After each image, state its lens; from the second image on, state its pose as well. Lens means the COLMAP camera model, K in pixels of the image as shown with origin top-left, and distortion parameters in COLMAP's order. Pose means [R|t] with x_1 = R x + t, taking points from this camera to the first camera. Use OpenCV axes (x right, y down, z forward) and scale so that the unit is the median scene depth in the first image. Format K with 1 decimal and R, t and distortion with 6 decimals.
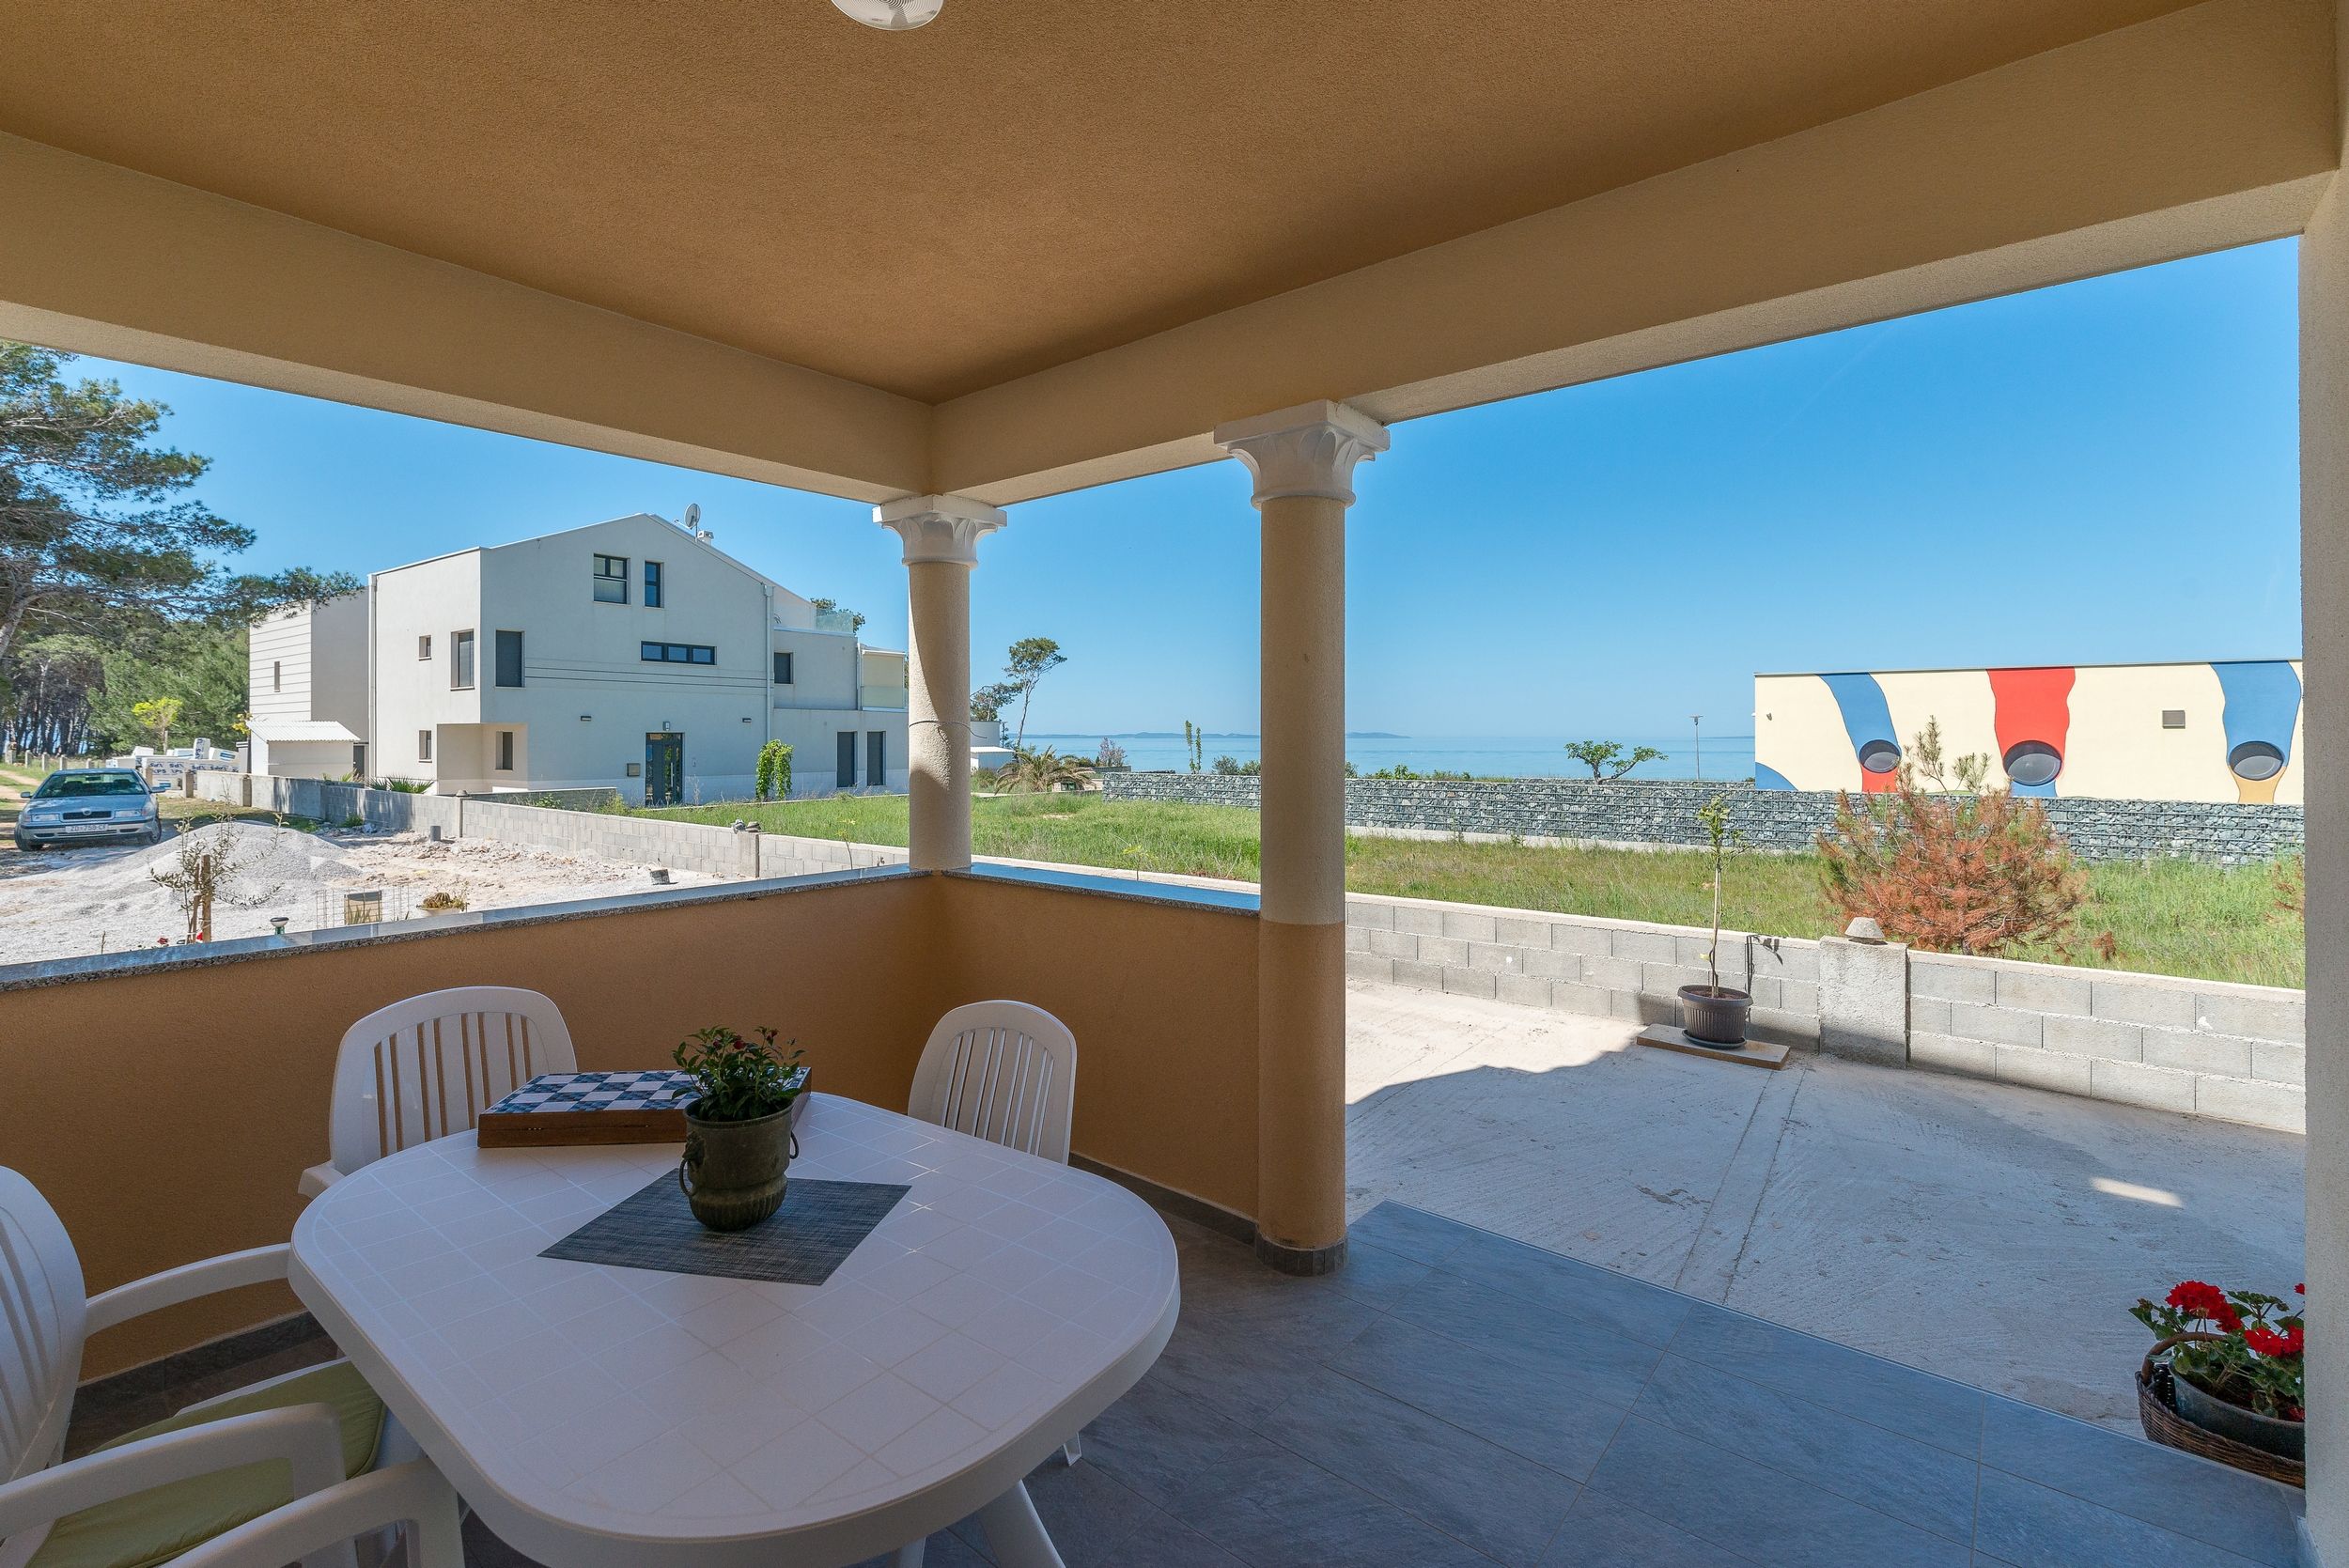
lens RADIAL K [[1013.2, 0, 1175.2], [0, 1013.2, 728.7], [0, 0, 1]] dist [-0.000308, -0.000010]
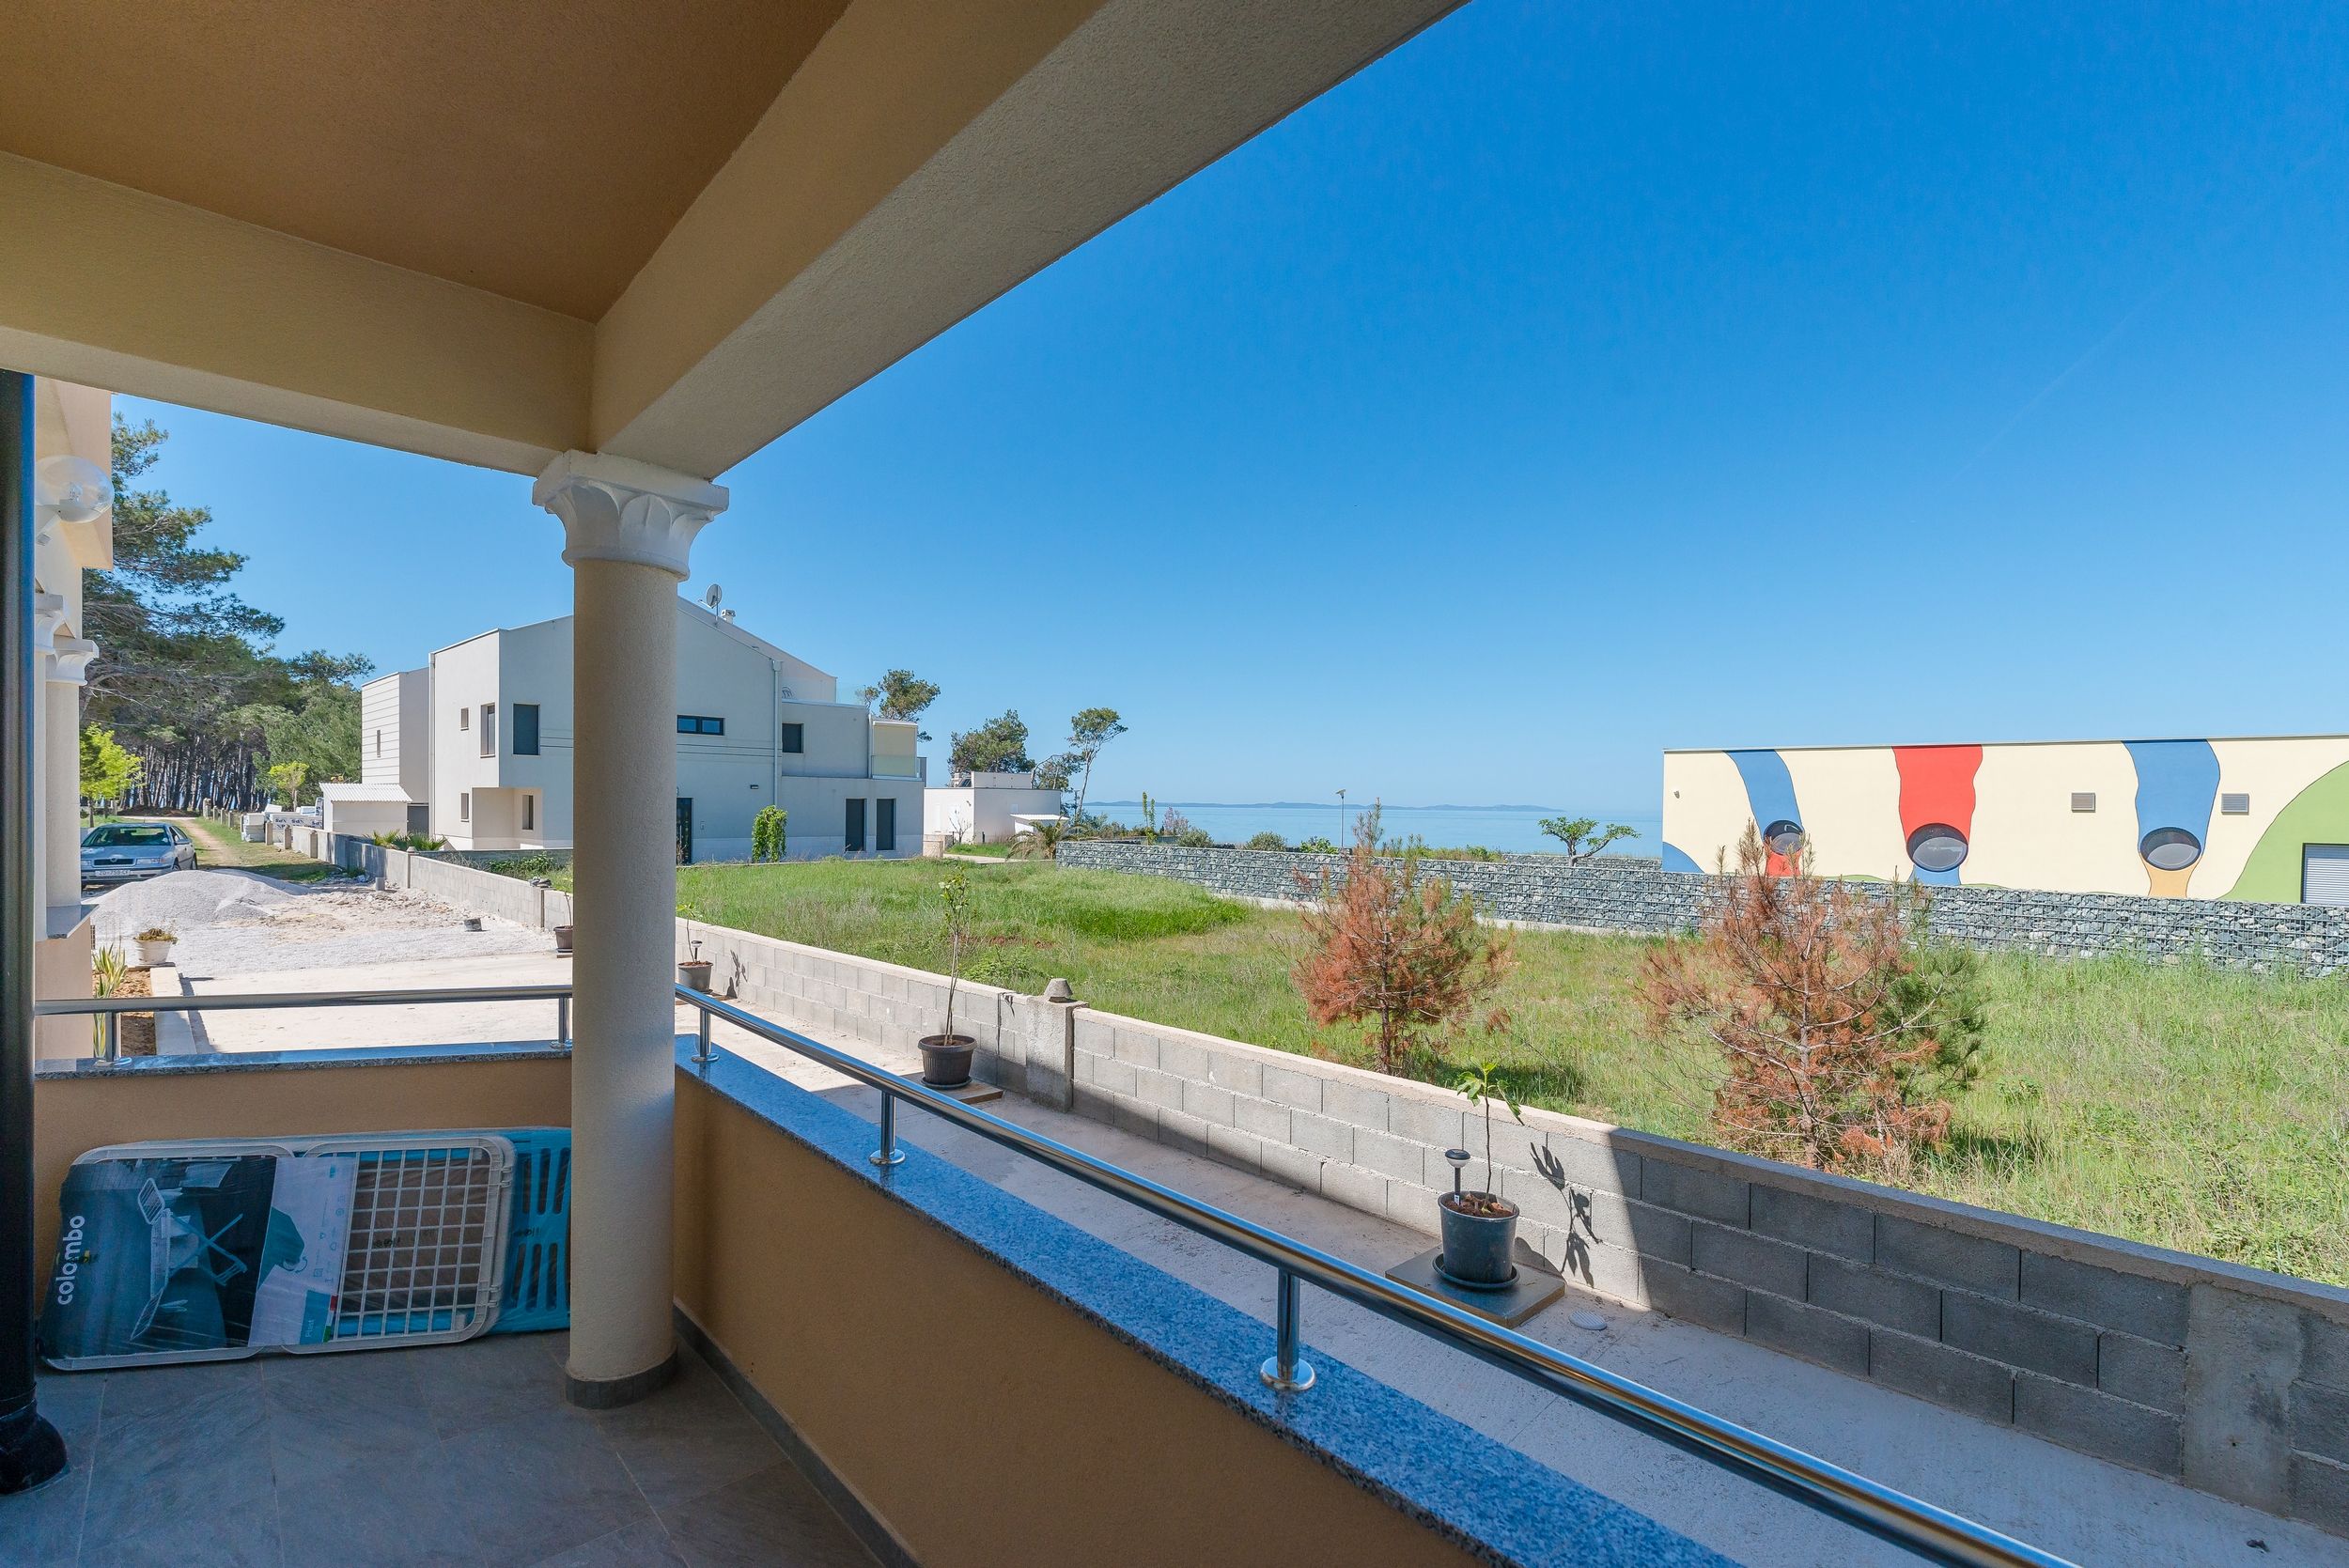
lens RADIAL K [[1021.1, 0, 1159.6], [0, 1021.1, 810.8], [0, 0, 1]] dist [-0.000483, -0.000125]
pose [[0.991626, 0.013067, -0.128482, 0.225906], [-0.011491, 0.999849, 0.012999, -0.003346], [0.128633, -0.011414, 0.991627, -0.024285]]
